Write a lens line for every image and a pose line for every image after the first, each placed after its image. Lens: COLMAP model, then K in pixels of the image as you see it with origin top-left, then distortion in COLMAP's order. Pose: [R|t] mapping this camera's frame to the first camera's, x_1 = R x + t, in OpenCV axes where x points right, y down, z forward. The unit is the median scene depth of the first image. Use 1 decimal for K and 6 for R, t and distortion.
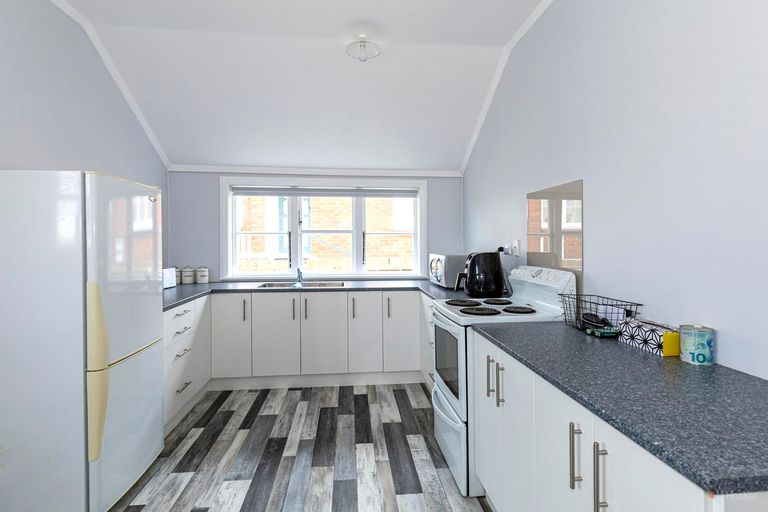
lens RADIAL K [[375.0, 0, 378.7], [0, 375.0, 240.8], [0, 0, 1]] dist [-0.005407, 0.001748]
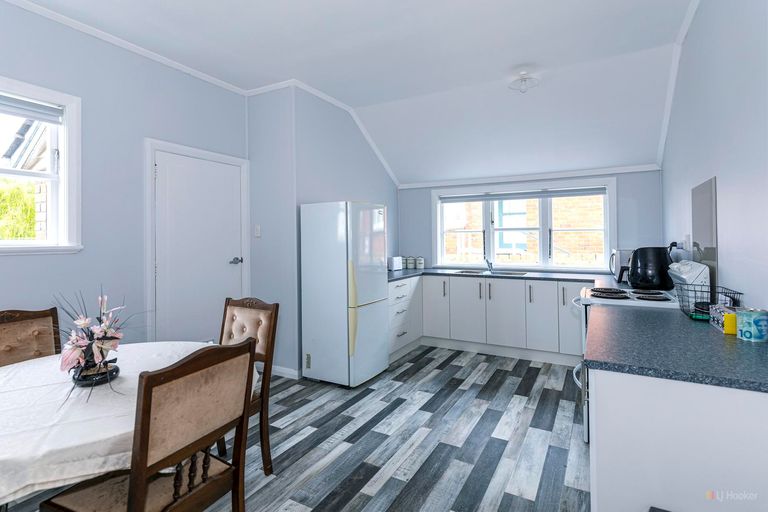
lens RADIAL K [[375.0, 0, 391.2], [0, 375.0, 236.9], [0, 0, 1]] dist [-0.005407, 0.001748]
pose [[0.833931, -0.007585, -0.551816, 0.248943], [0.006022, 0.999971, -0.004645, 0.002847], [0.551836, 0.000550, 0.833953, -0.255355]]
